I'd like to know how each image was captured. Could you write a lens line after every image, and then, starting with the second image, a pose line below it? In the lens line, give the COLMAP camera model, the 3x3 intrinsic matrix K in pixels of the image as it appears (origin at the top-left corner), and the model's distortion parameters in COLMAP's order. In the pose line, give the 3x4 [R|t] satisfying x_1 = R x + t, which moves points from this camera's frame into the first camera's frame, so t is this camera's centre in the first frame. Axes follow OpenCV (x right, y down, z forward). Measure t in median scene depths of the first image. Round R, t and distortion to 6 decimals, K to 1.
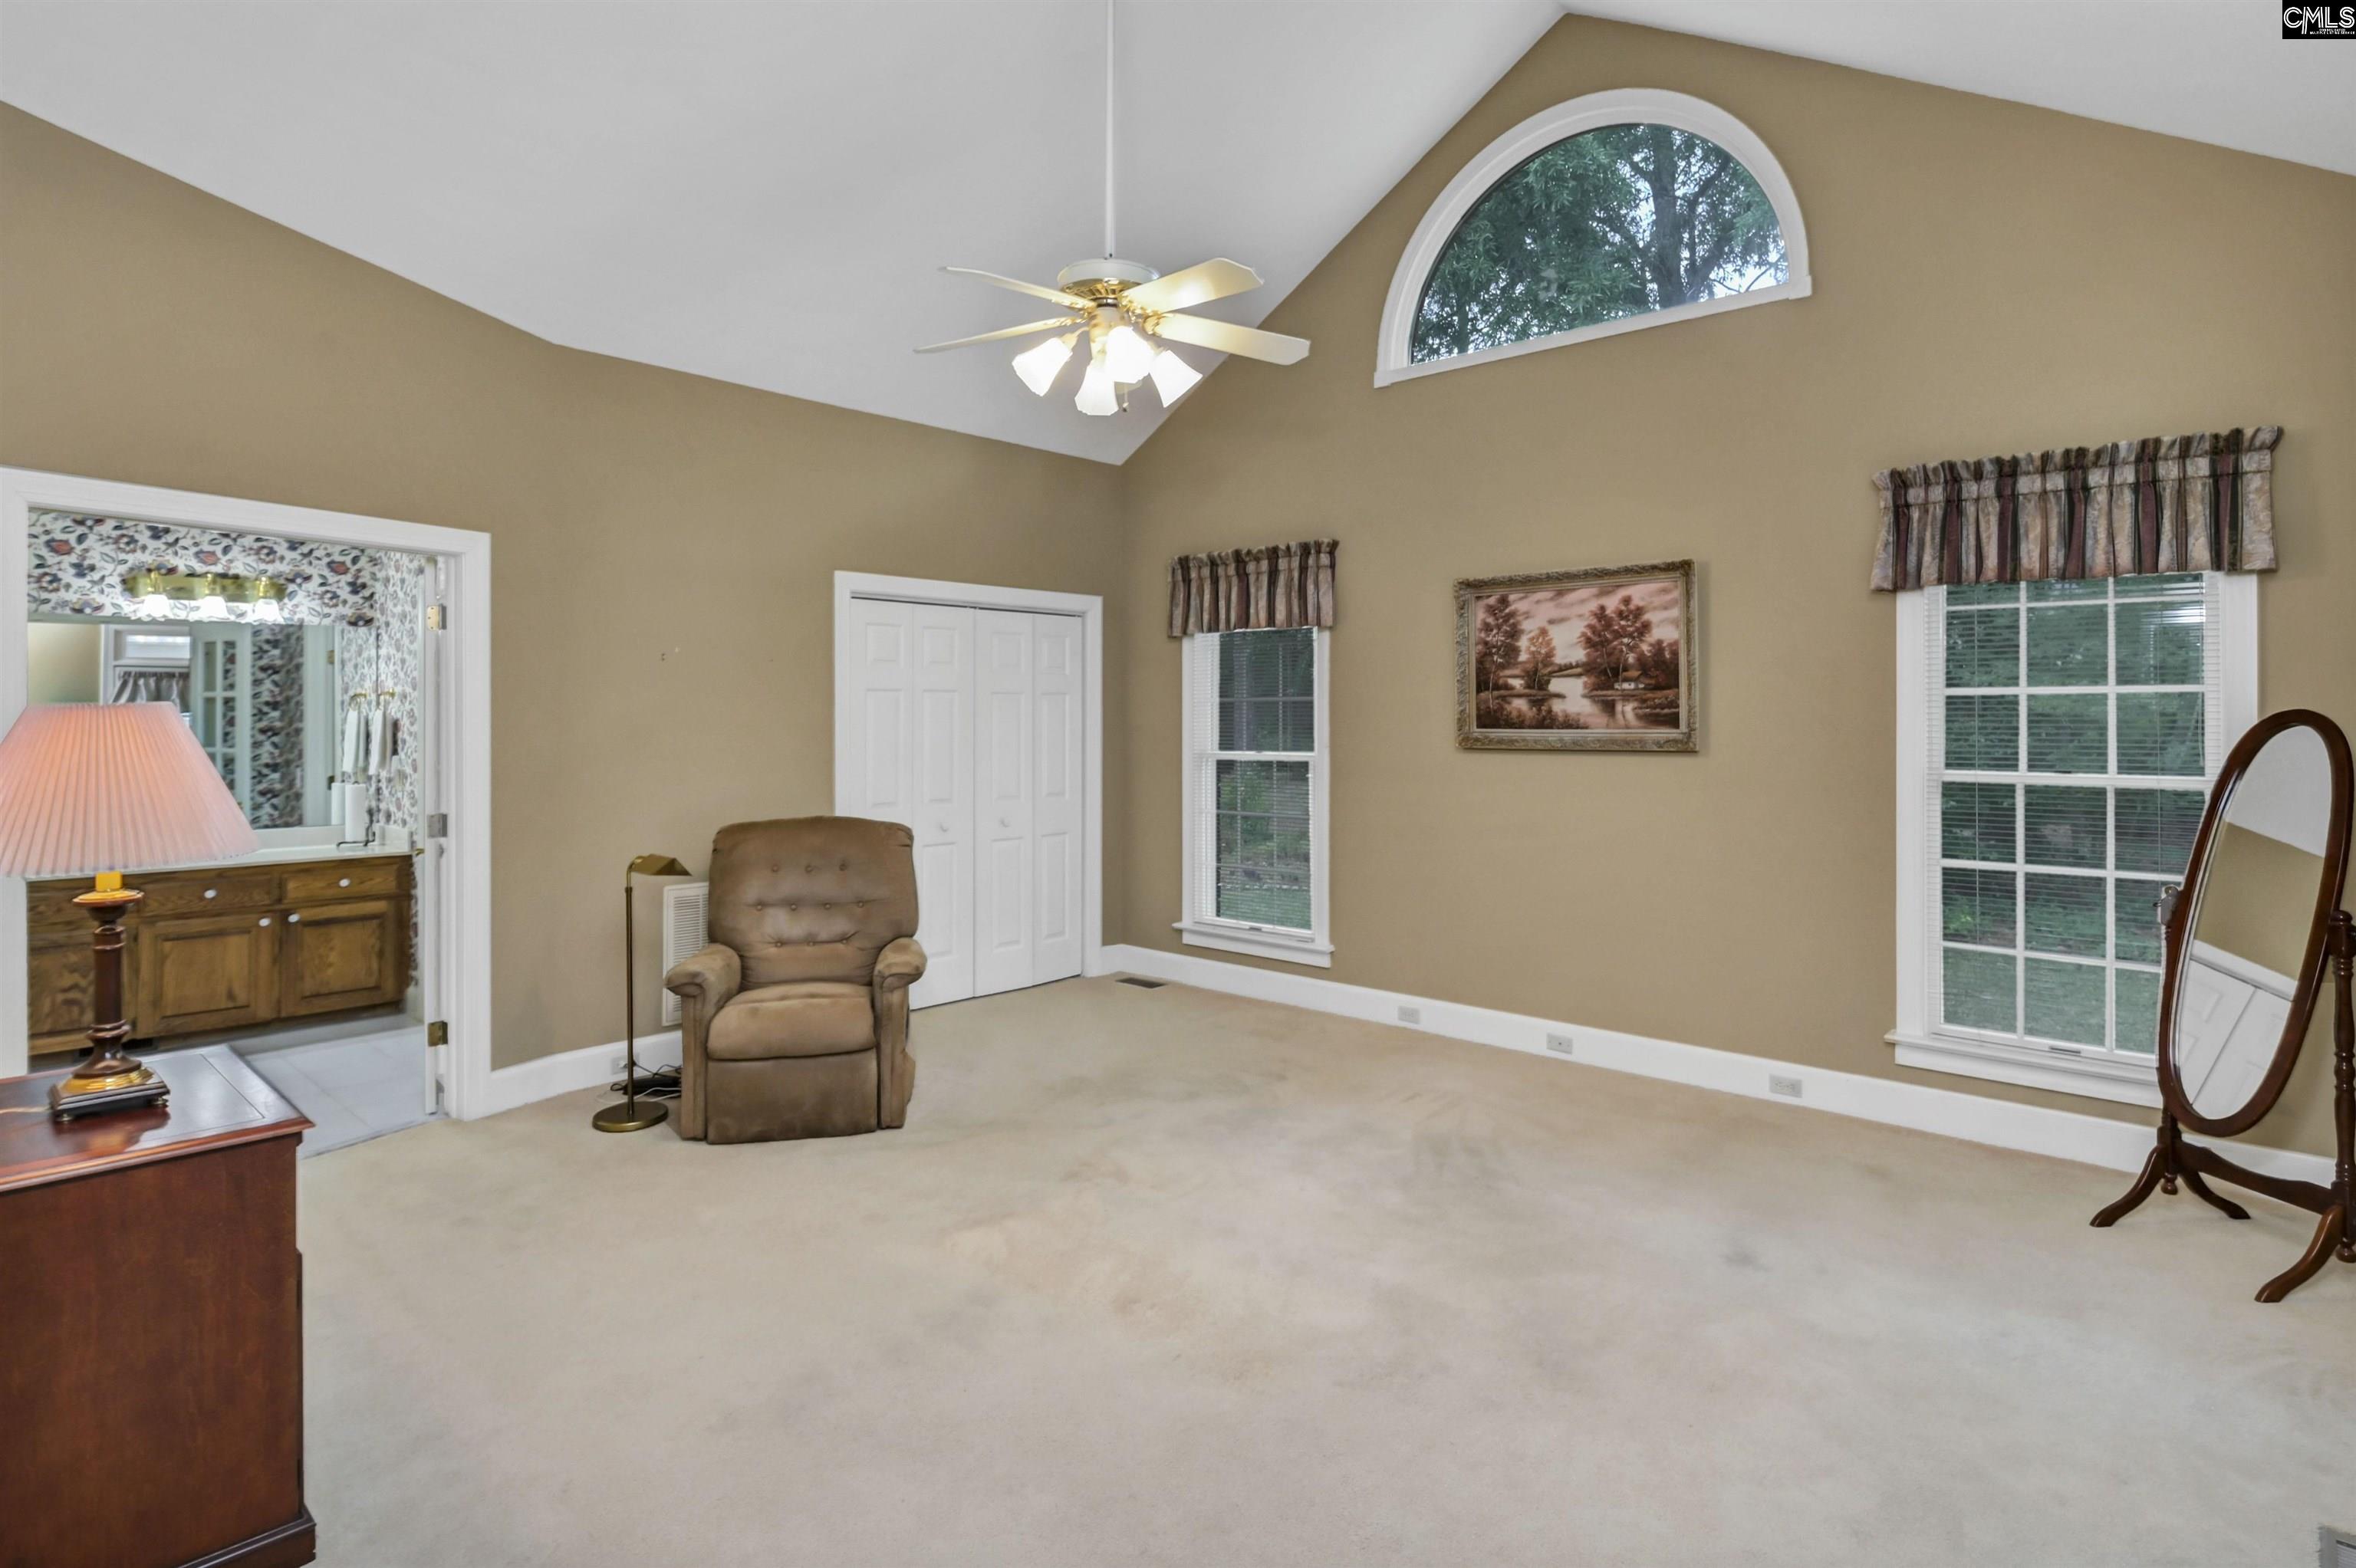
lens RADIAL K [[1272.0, 0, 1264.7], [0, 1272.0, 713.0], [0, 0, 1]] dist [0.007091, -0.005785]
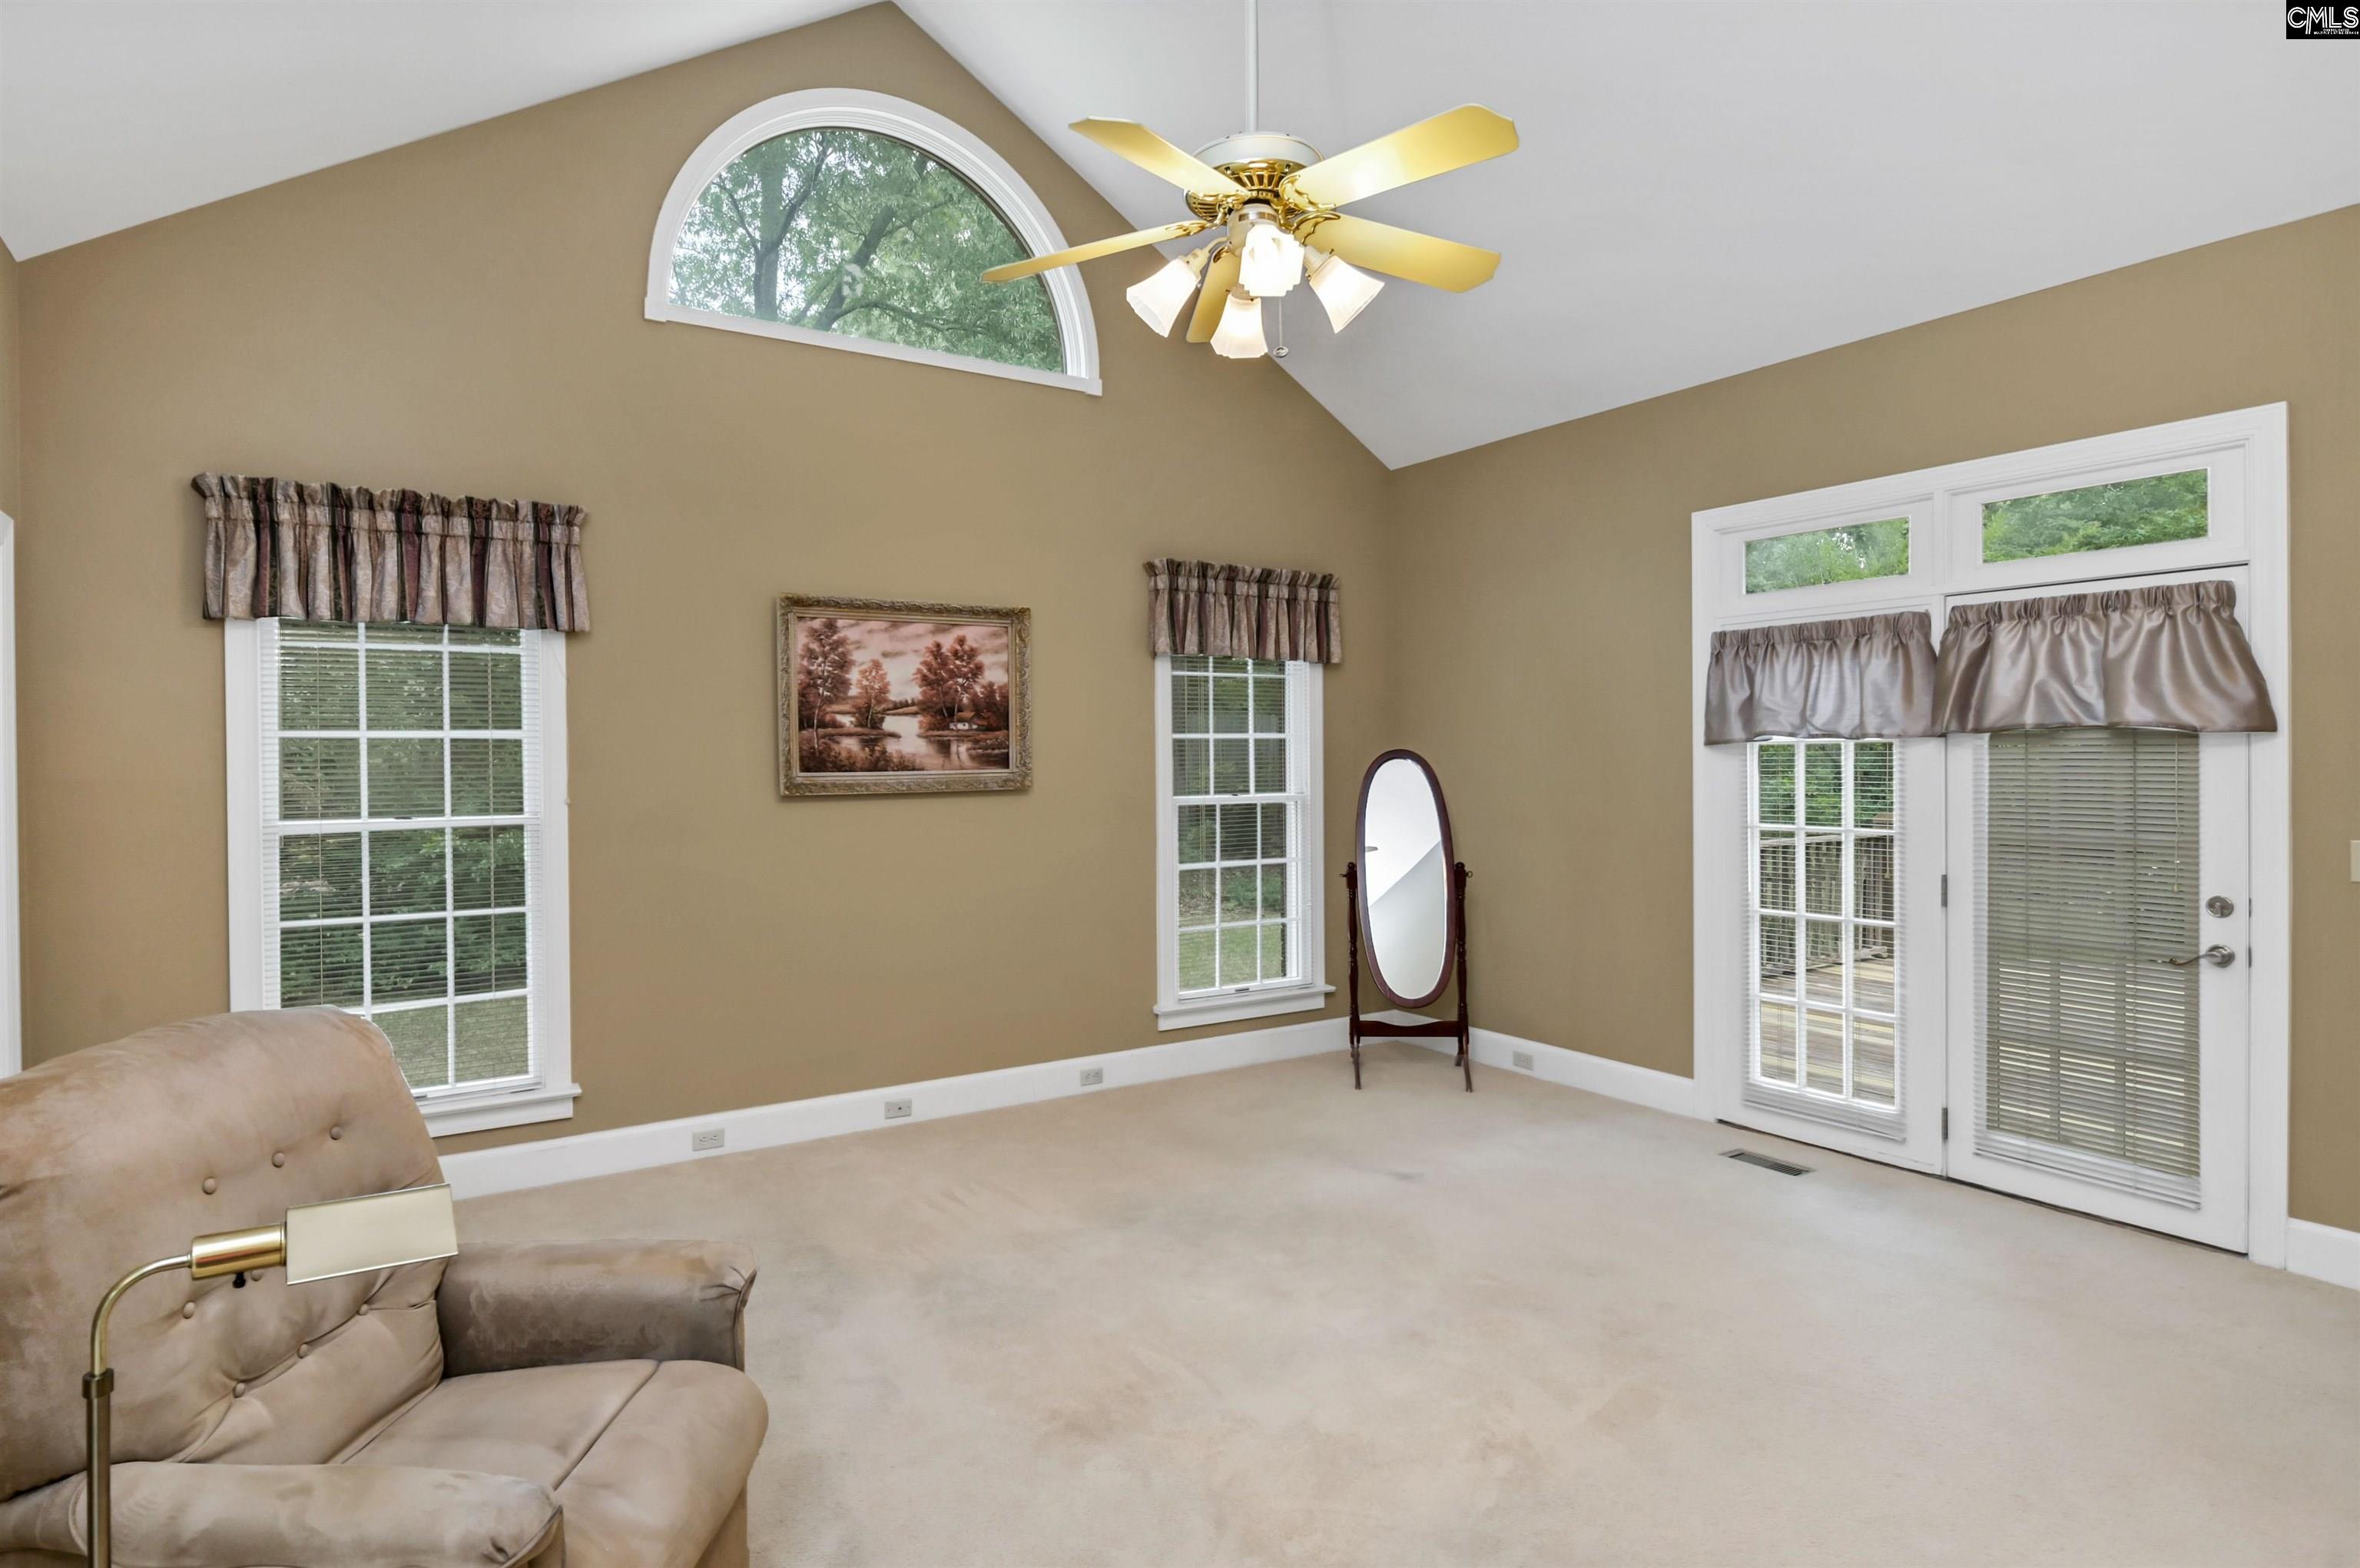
lens RADIAL K [[1274.3, 0, 1177.3], [0, 1274.3, 778.2], [0, 0, 1]] dist [0.007091, -0.005785]
pose [[0.266090, -0.019241, 0.963756, -0.605727], [0.005018, 0.999815, 0.018575, 0.001353], [-0.963935, -0.000107, 0.266137, 0.552584]]
